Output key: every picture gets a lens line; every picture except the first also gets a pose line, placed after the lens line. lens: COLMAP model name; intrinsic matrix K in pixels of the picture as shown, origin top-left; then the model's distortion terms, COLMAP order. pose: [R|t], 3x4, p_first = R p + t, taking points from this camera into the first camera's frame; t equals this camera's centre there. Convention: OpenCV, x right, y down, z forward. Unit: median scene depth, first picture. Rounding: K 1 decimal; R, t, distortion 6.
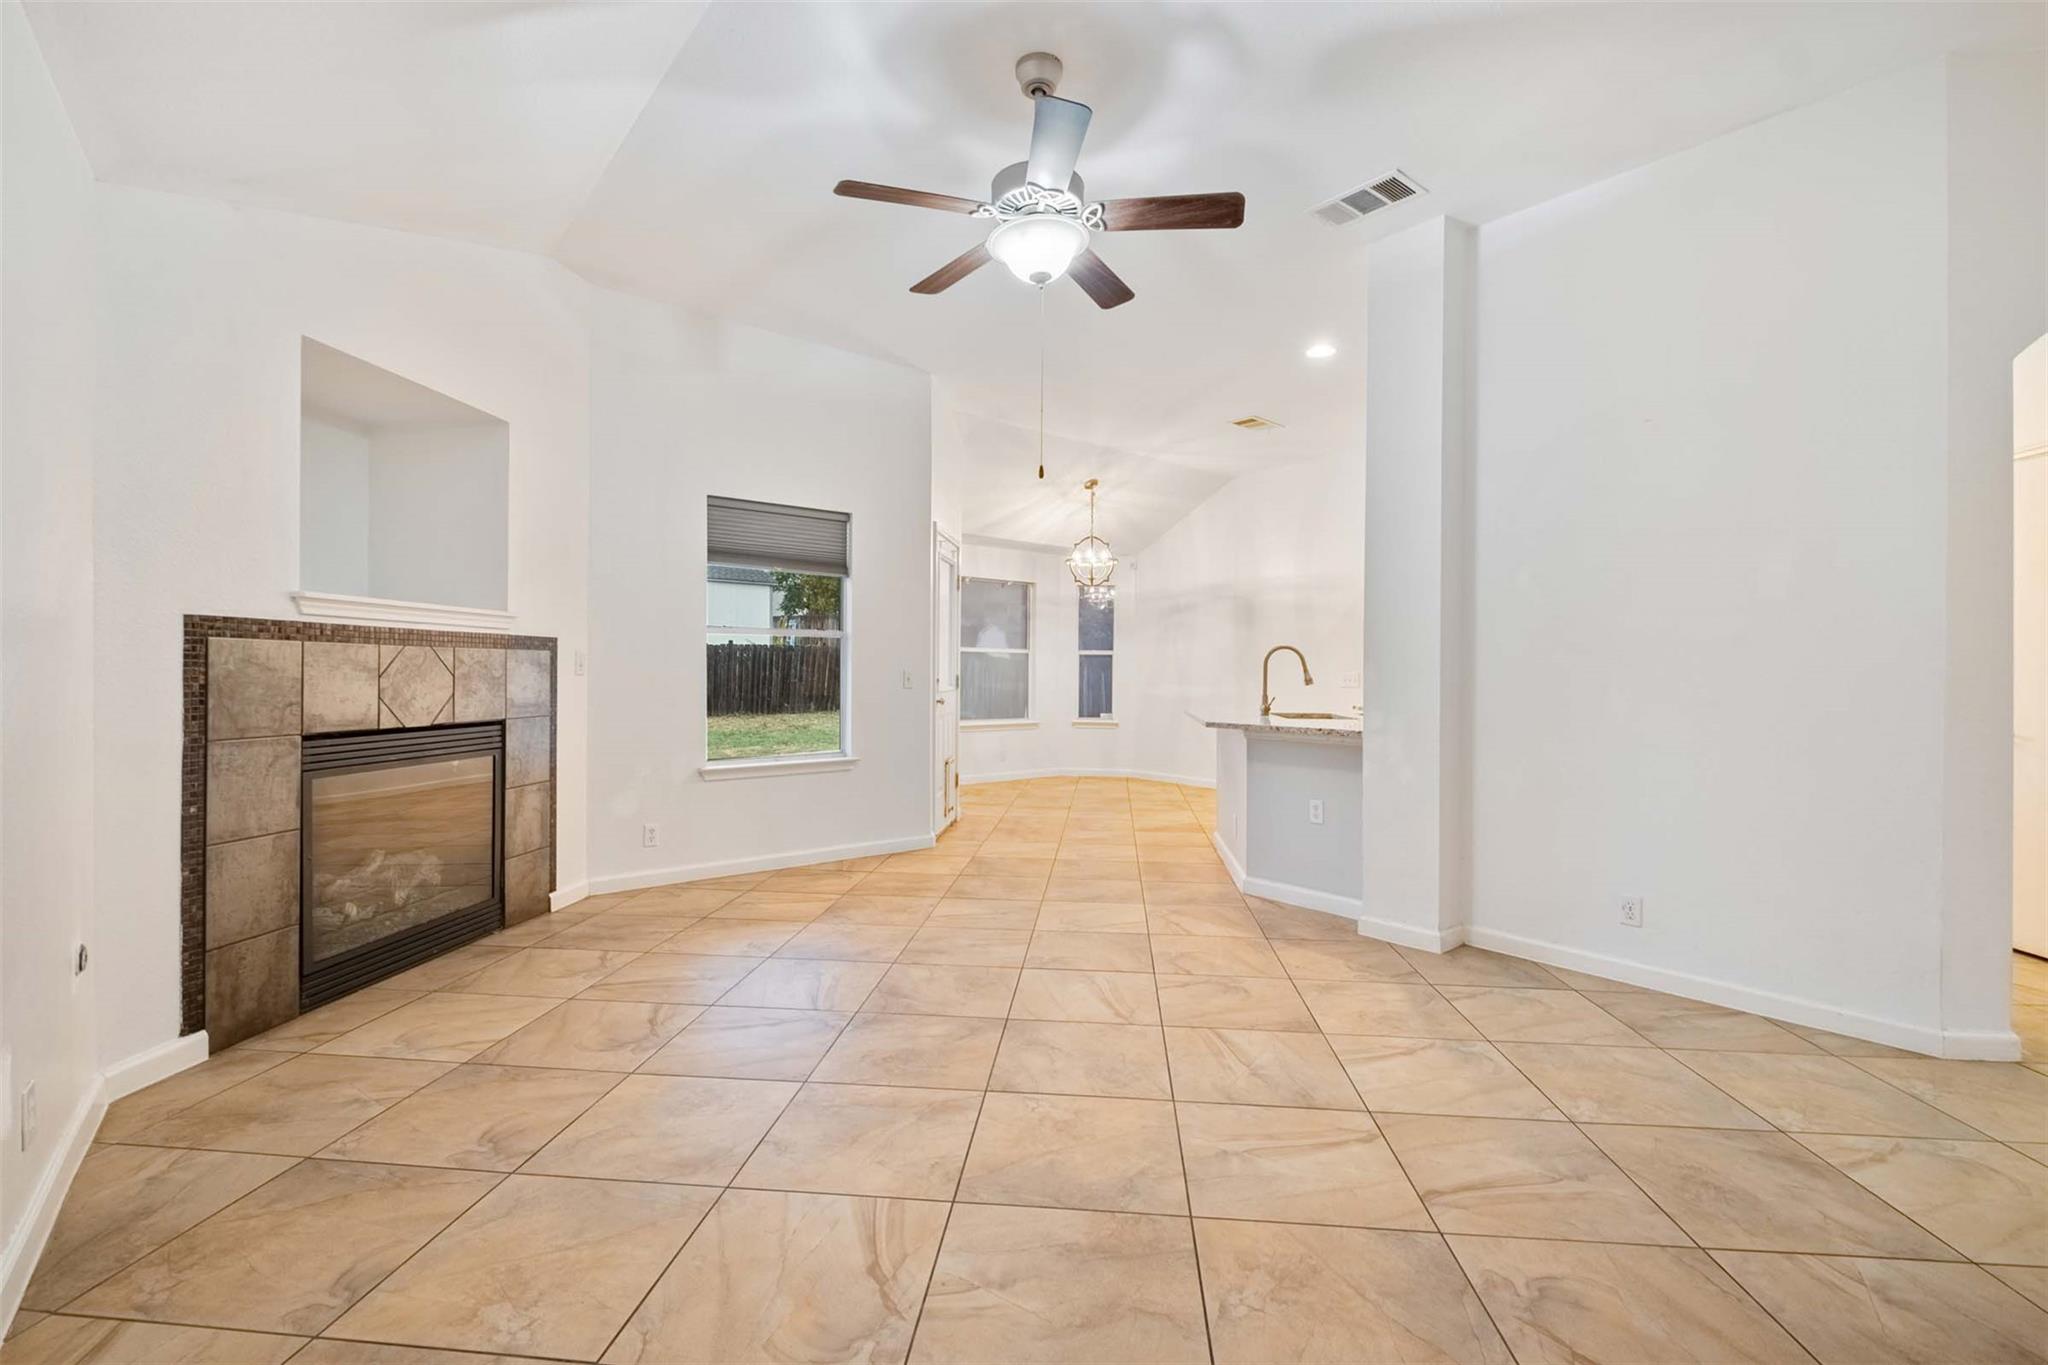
lens RADIAL K [[890.8, 0, 1017.1], [0, 890.8, 671.6], [0, 0, 1]] dist [-0.002431, -0.002779]
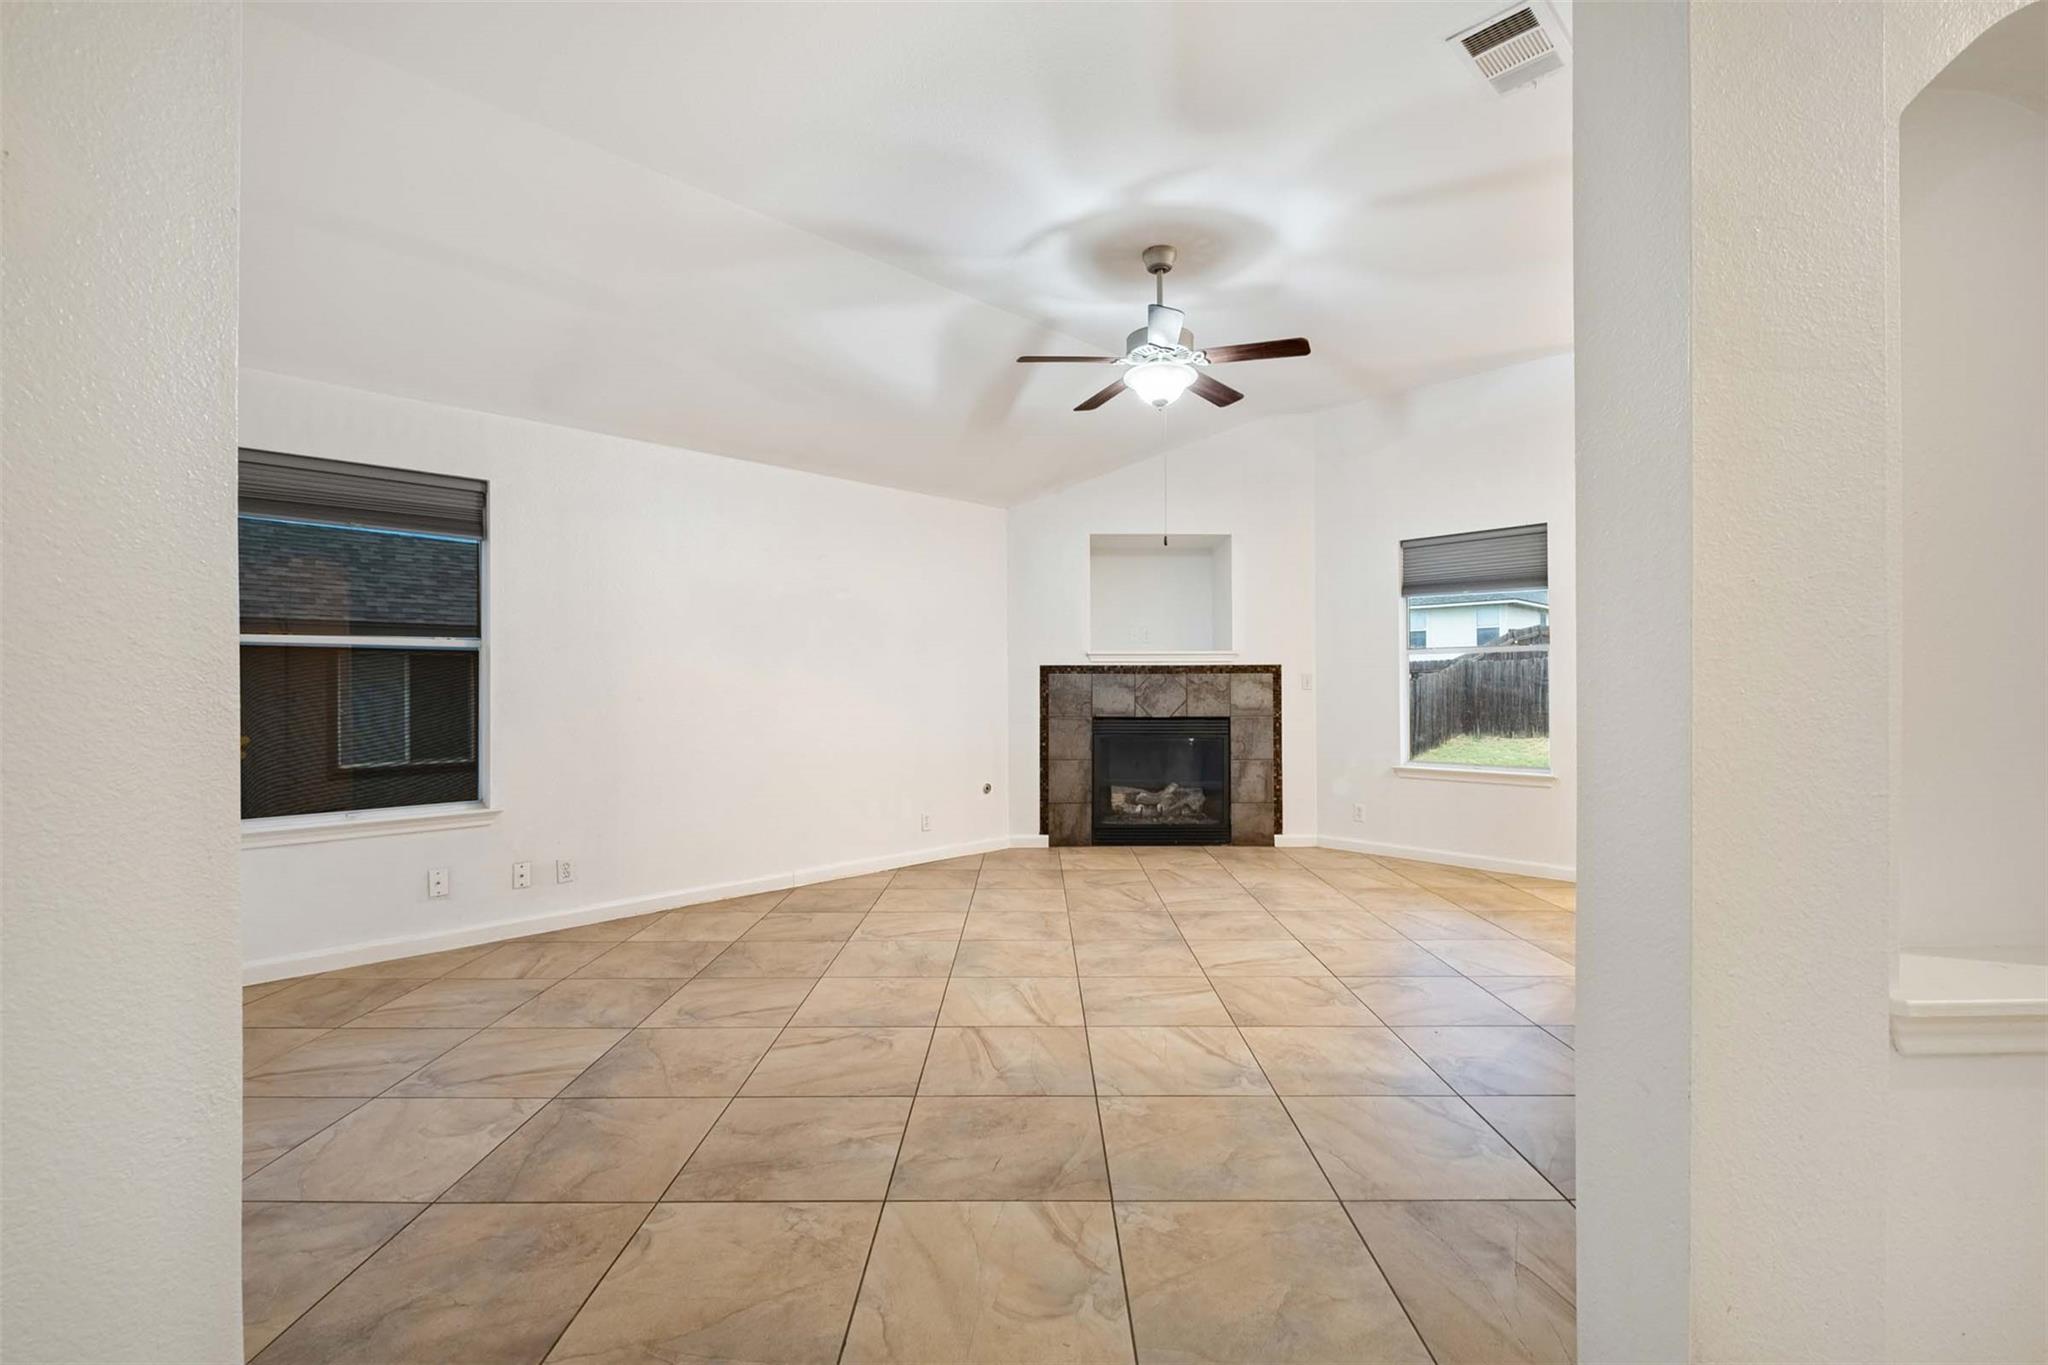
lens RADIAL K [[890.8, 0, 1037.3], [0, 890.8, 684.9], [0, 0, 1]] dist [-0.002431, -0.002779]
pose [[0.098671, -0.007384, -0.995093, 1.341106], [0.003820, 0.999968, -0.007041, 0.006898], [0.995113, -0.003107, 0.098696, 0.644622]]
